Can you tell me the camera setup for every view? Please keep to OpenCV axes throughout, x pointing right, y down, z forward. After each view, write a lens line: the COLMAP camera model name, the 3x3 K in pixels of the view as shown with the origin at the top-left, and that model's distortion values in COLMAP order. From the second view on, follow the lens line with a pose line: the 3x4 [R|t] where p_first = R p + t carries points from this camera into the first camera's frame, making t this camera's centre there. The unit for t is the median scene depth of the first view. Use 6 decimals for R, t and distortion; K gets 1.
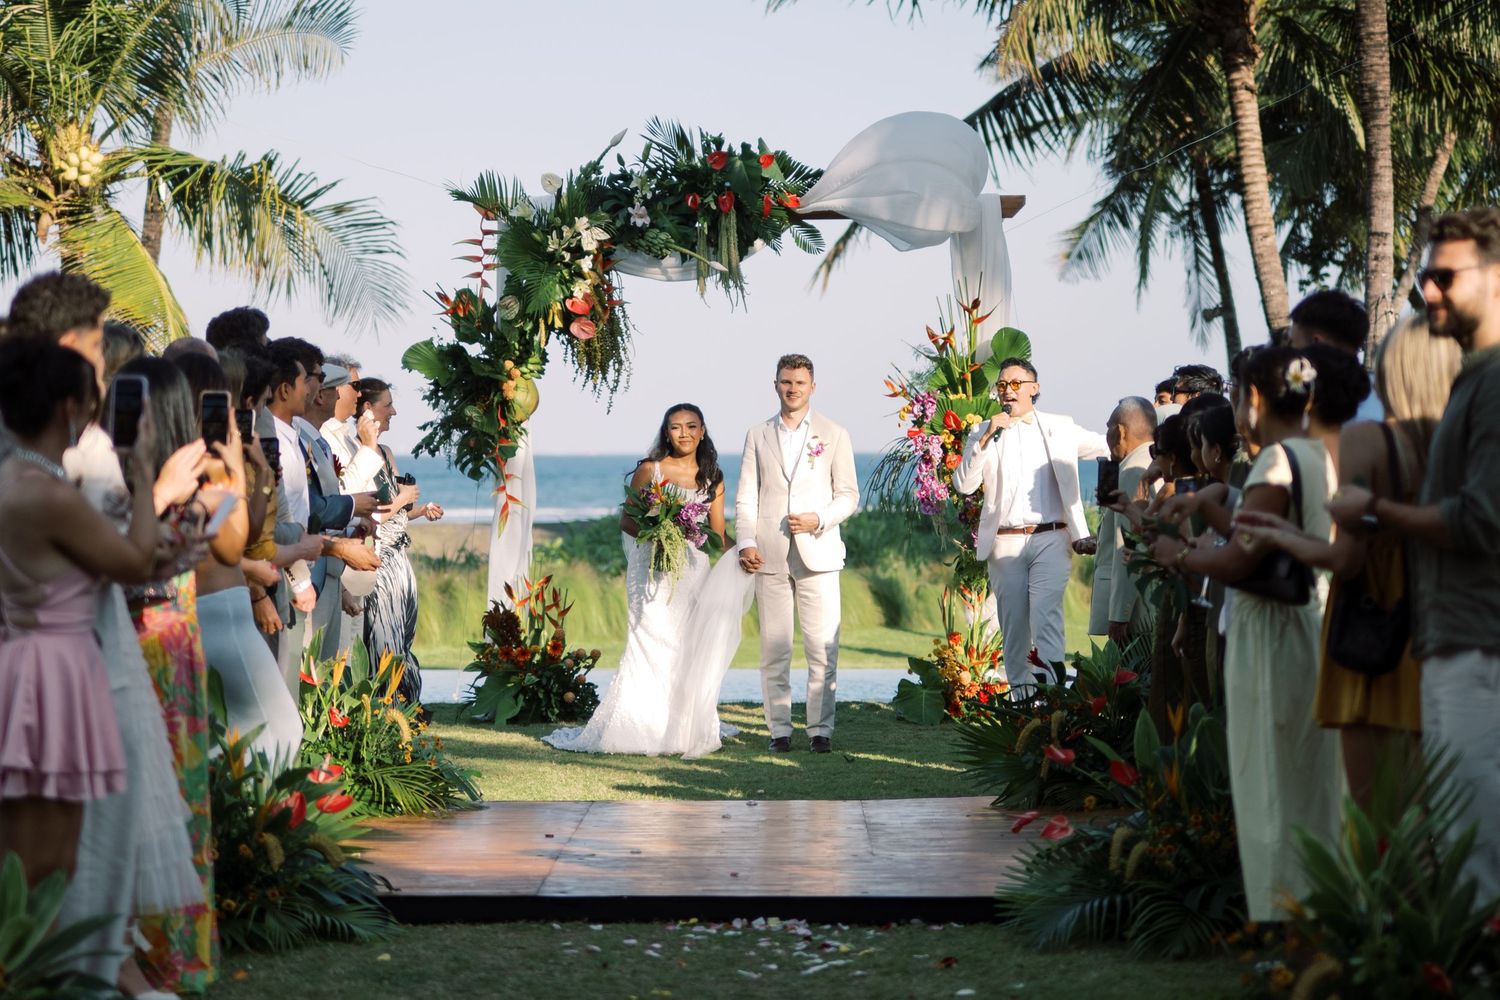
lens RADIAL K [[3381.9, 0, 747.9], [0, 3381.9, 425.3], [0, 0, 1]] dist [-0.176431, 2.766100]
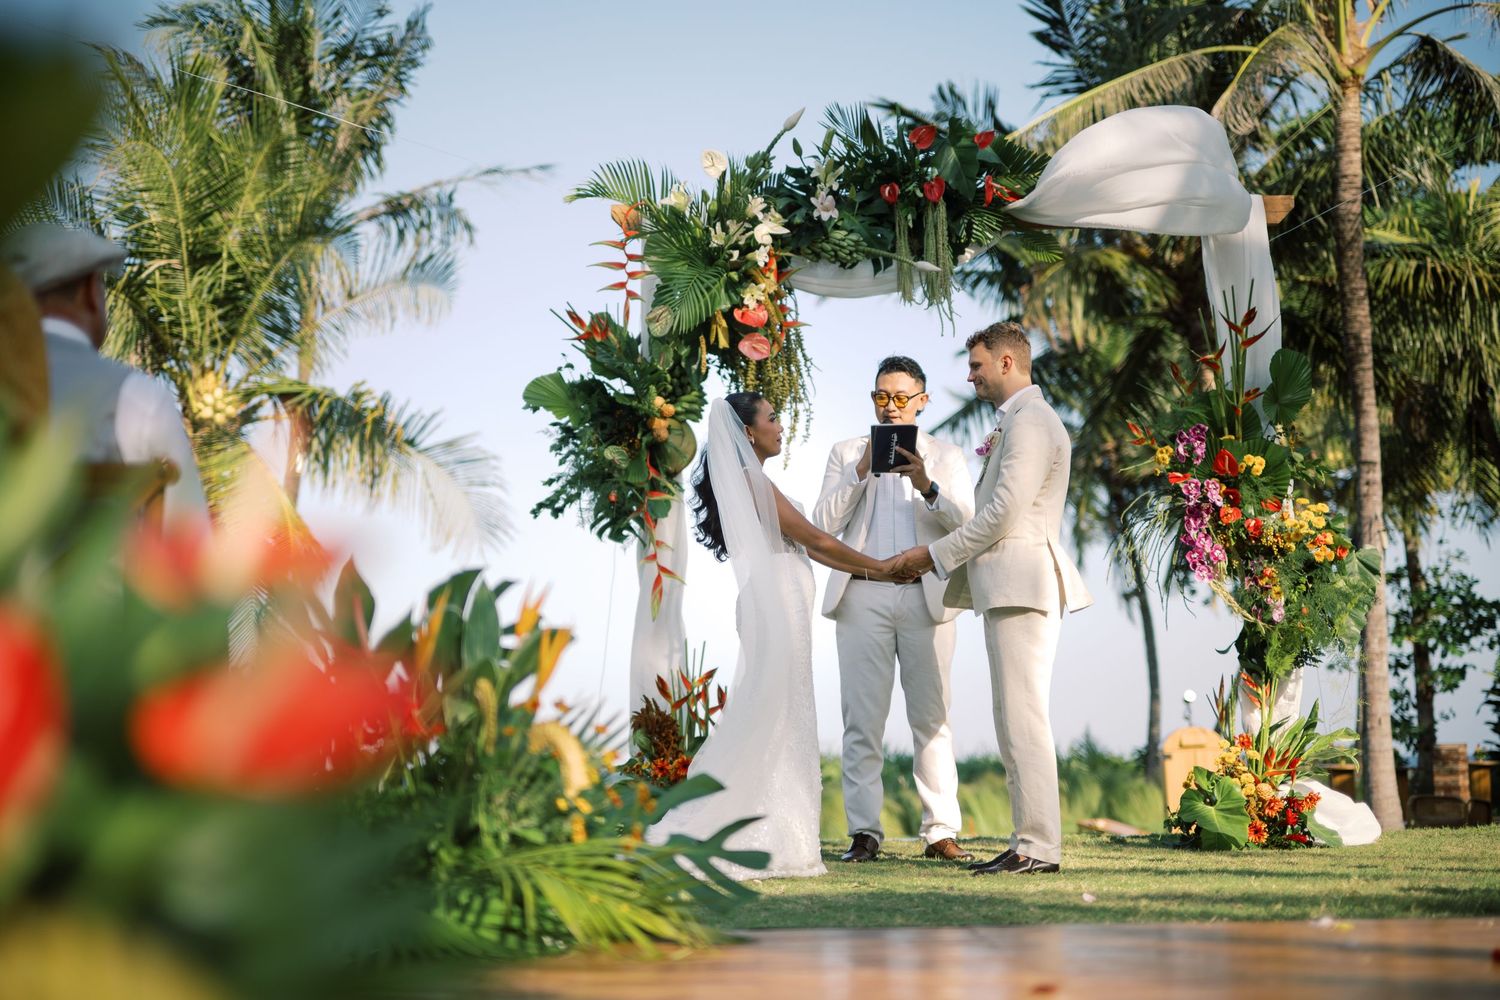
lens RADIAL K [[2129.7, 0, 750.0], [0, 2129.7, 500.0], [0, 0, 1]] dist [-0.017056, 0.009428]
pose [[0.999758, -0.010651, 0.019224, -0.059553], [0.012833, 0.993022, -0.117229, 0.063569], [-0.017842, 0.117448, 0.992919, 0.511212]]
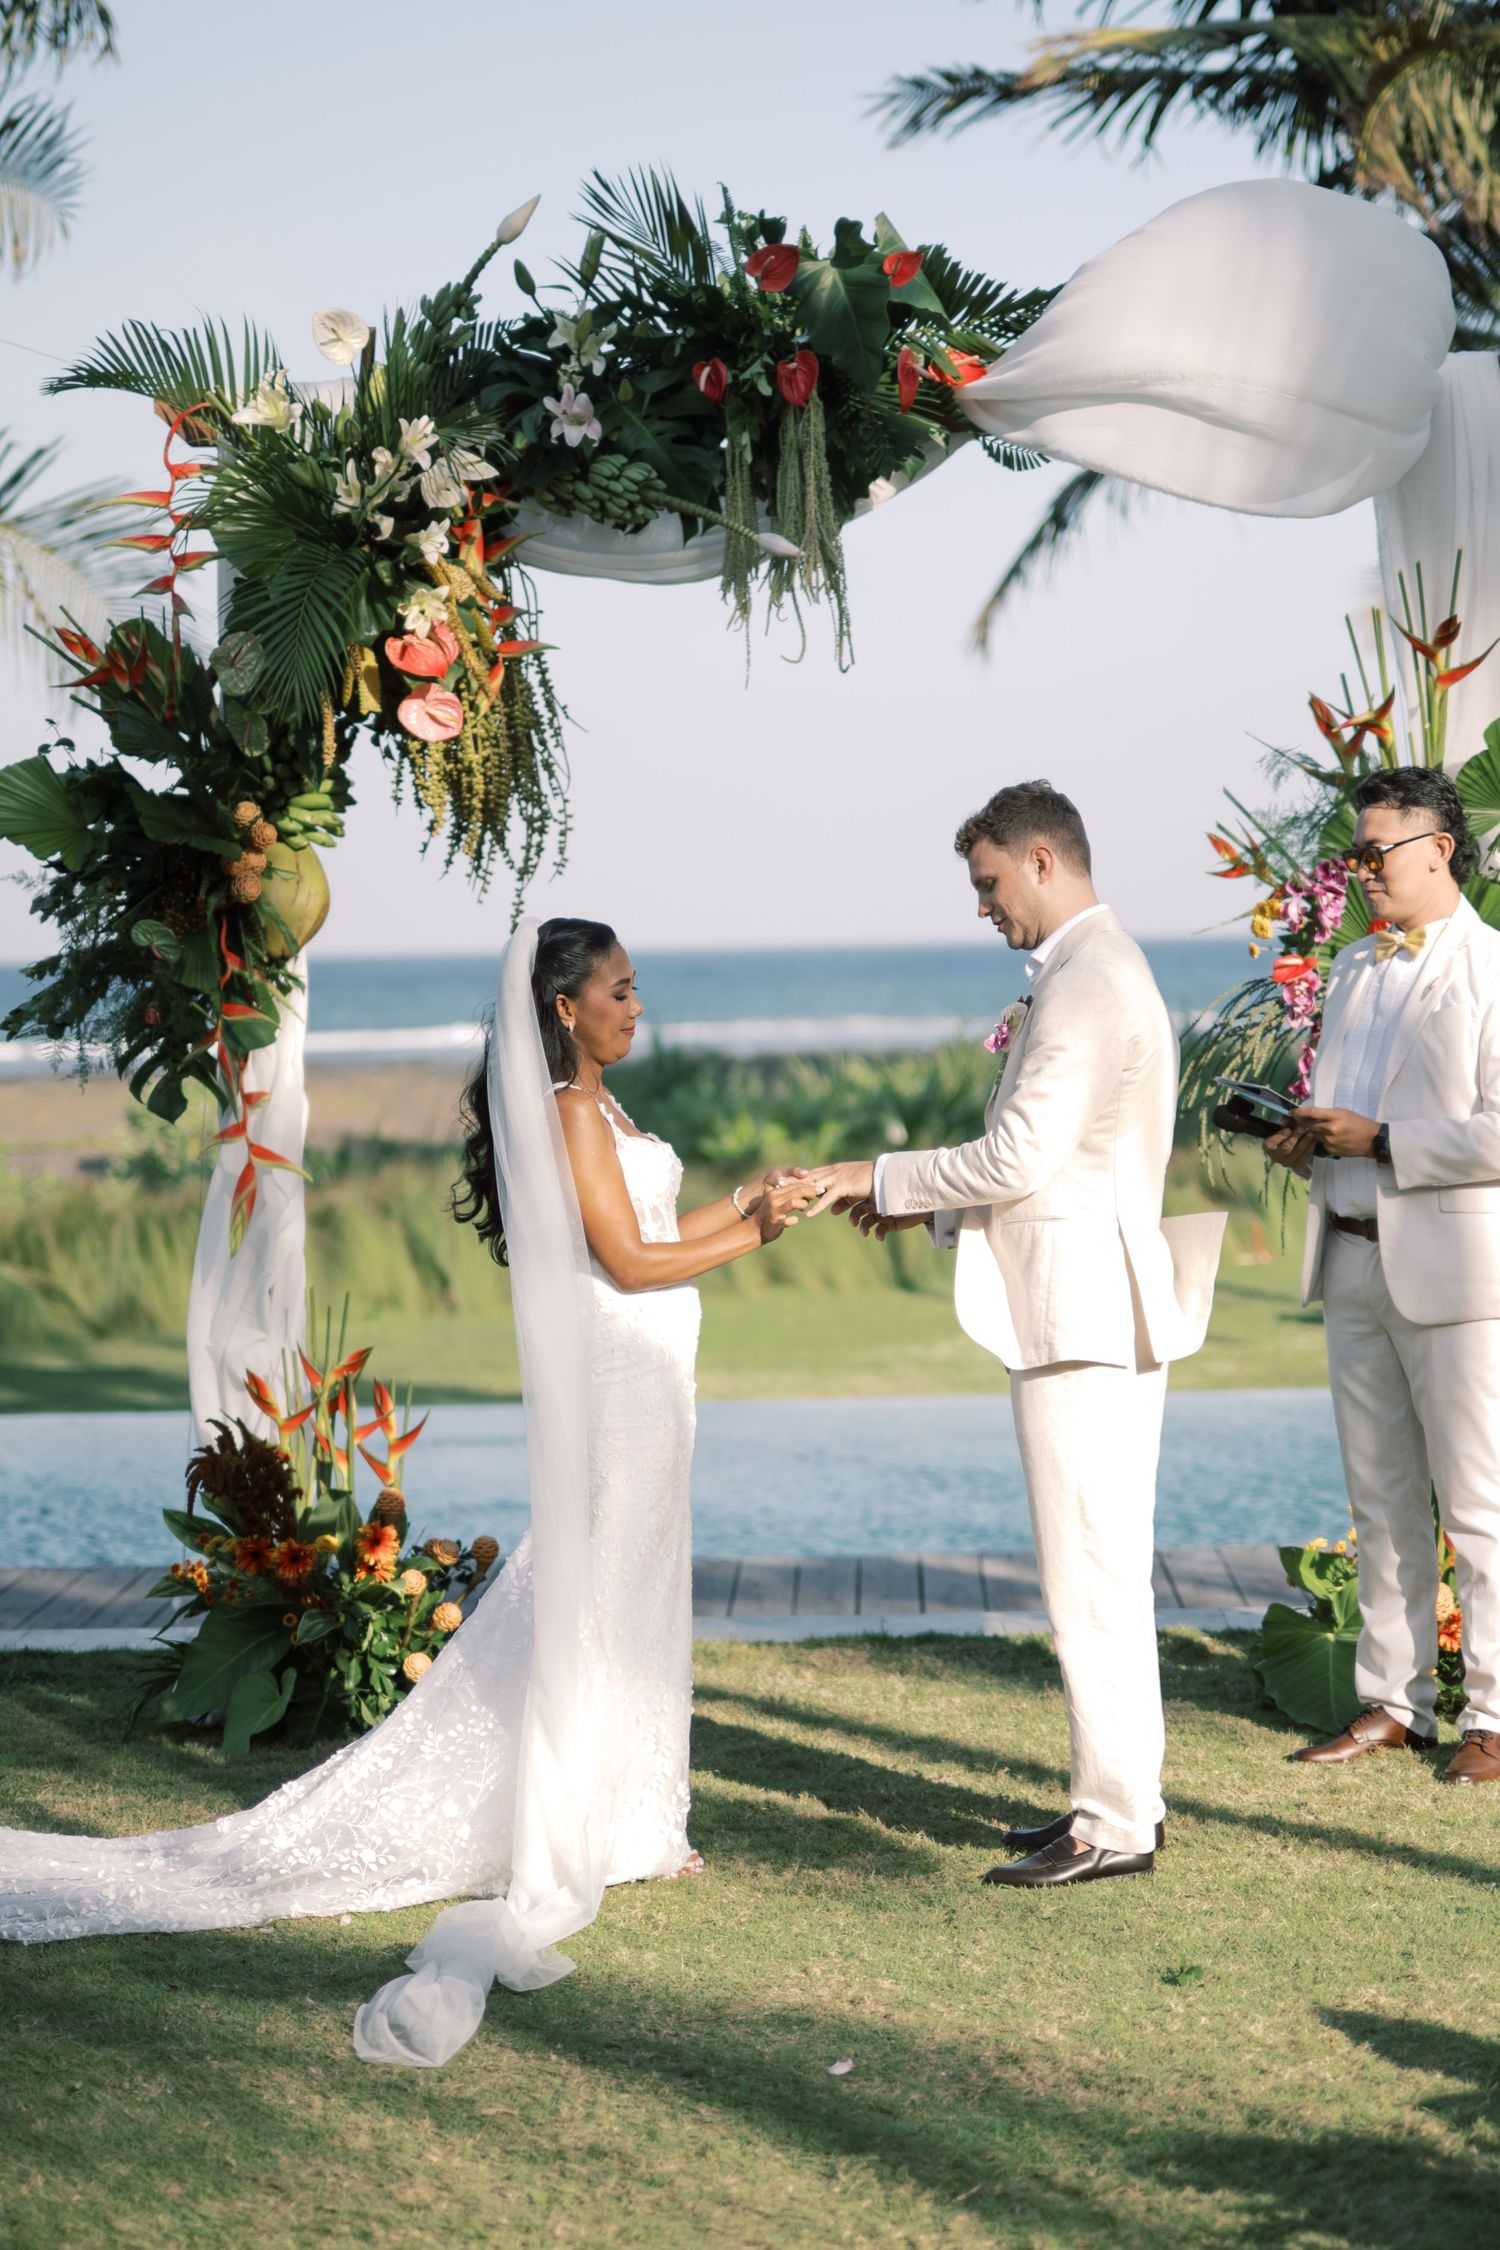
lens RADIAL K [[4715.0, 0, 786.4], [0, 4715.0, 1126.5], [0, 0, 1]] dist [-0.054828, 0.619811]
pose [[0.999750, -0.017992, -0.013251, -0.002141], [0.018591, 0.998744, 0.046522, -0.005871], [0.012398, -0.046756, 0.998829, 0.457303]]
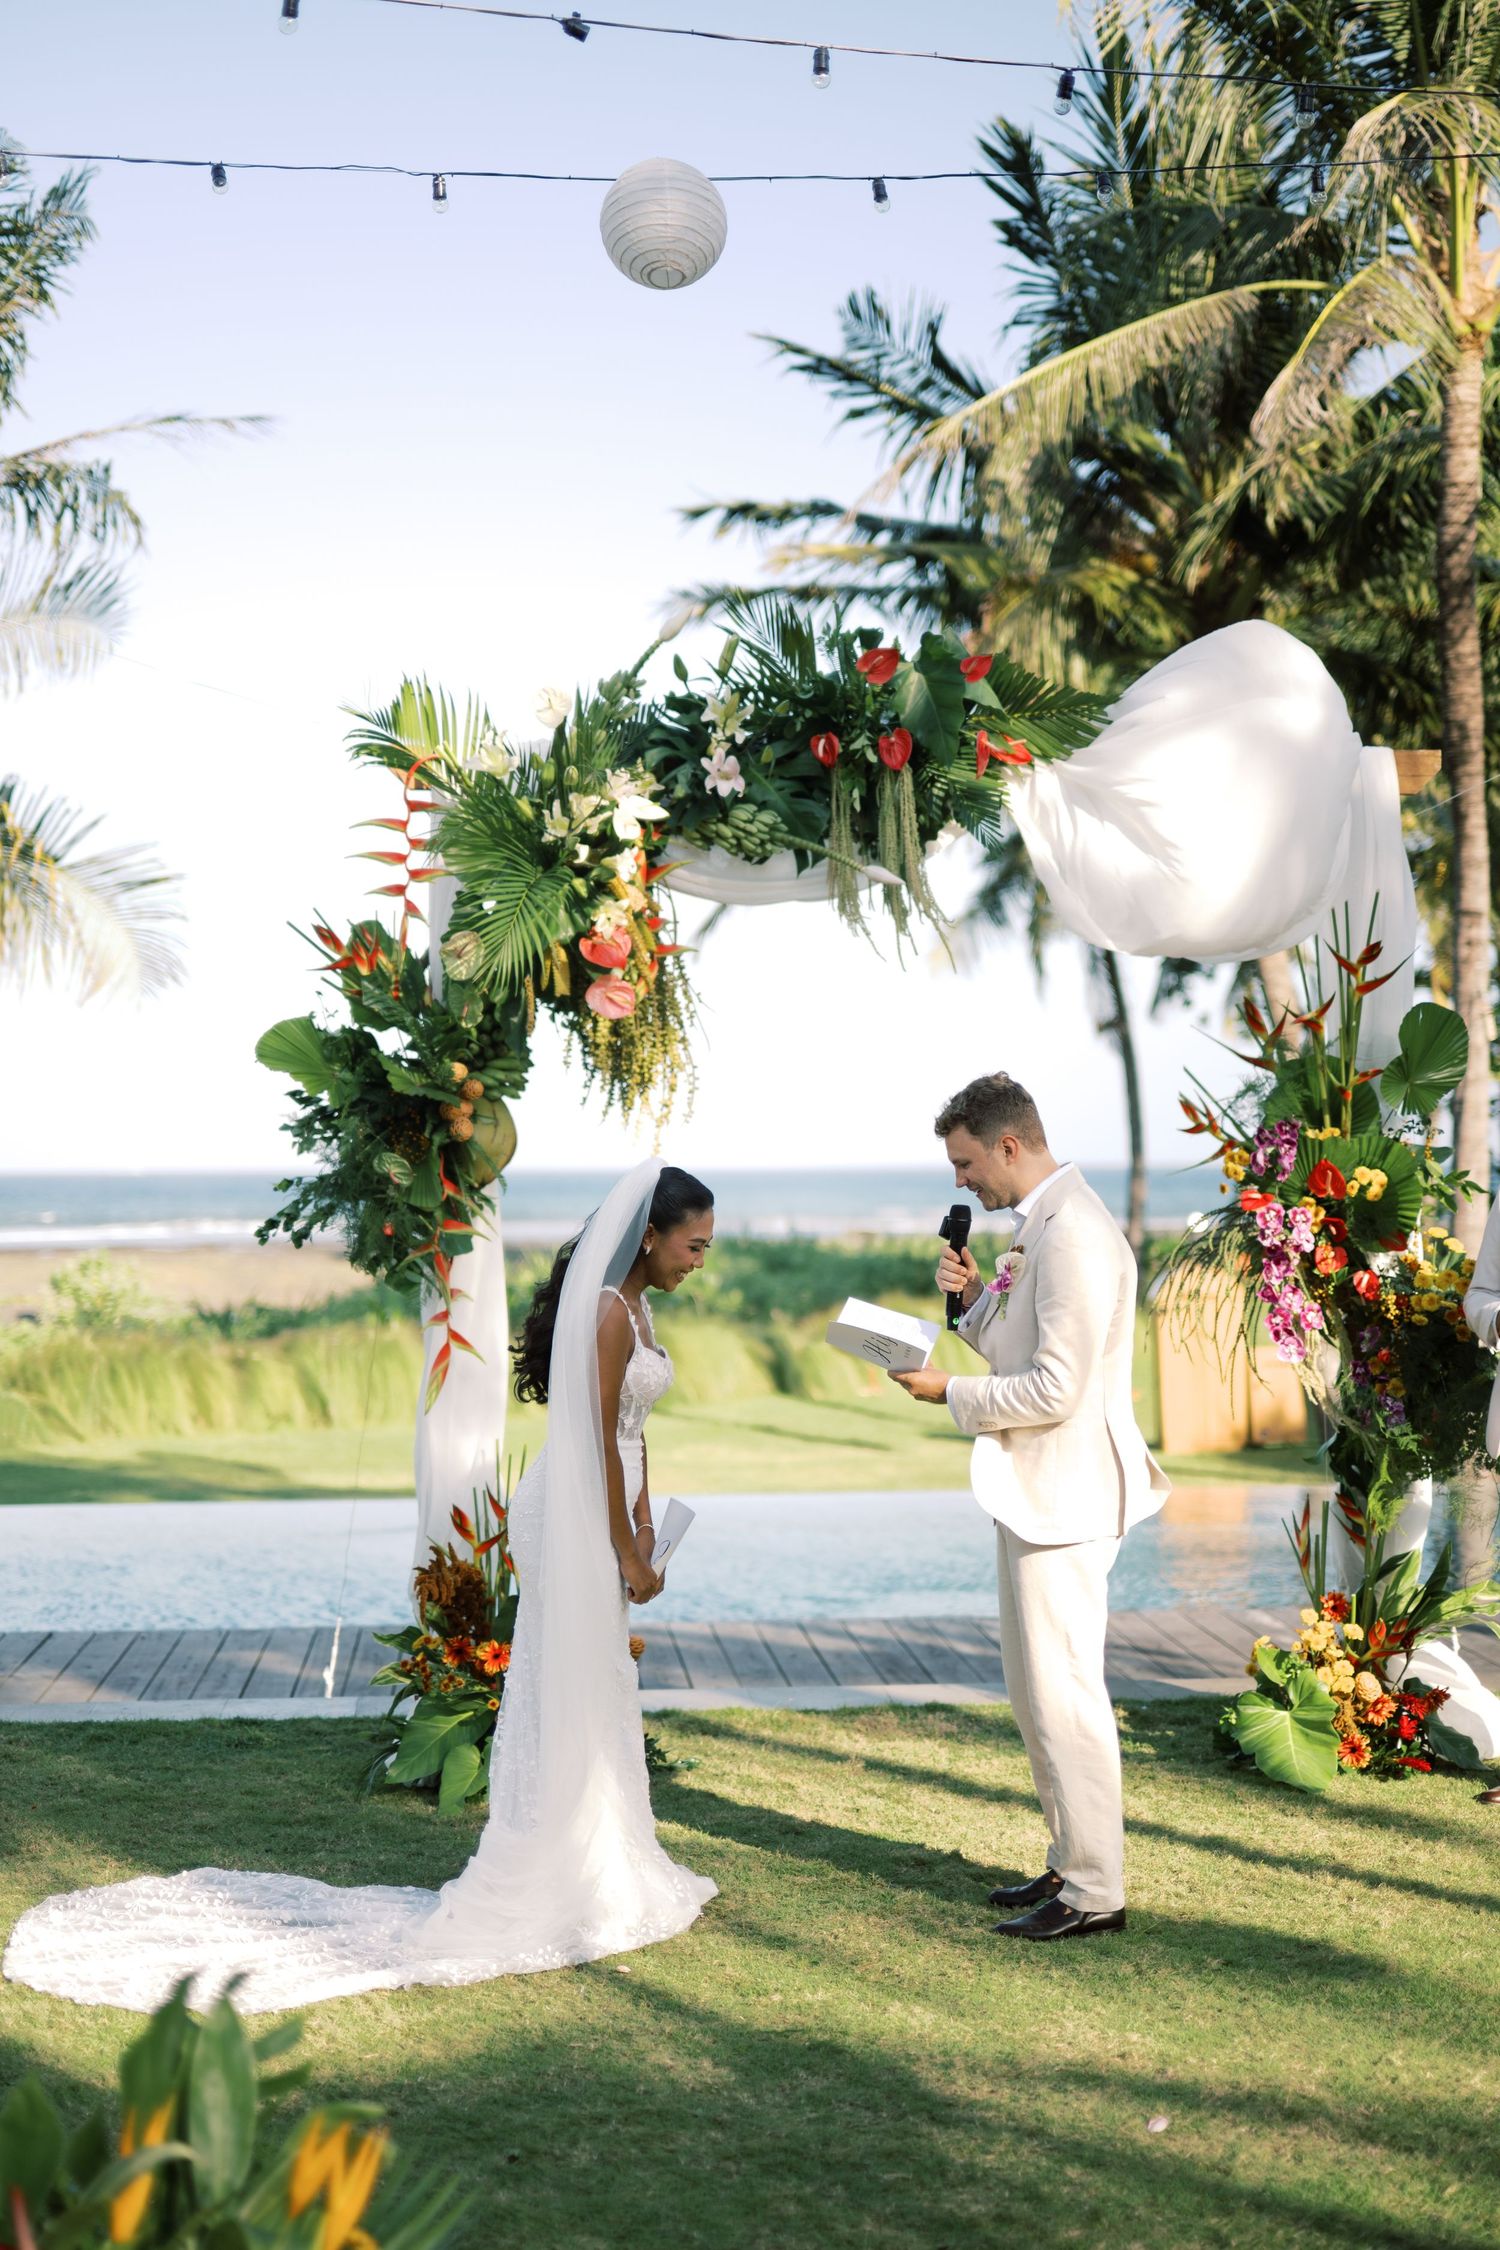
lens RADIAL K [[3089.6, 0, 779.7], [0, 3089.6, 1103.8], [0, 0, 1]] dist [-0.032577, 0.009791]
pose [[0.995292, 0.000045, 0.096925, -0.067980], [0.001220, 0.999915, -0.012999, -0.006996], [-0.096917, 0.013056, 0.995207, 0.539032]]
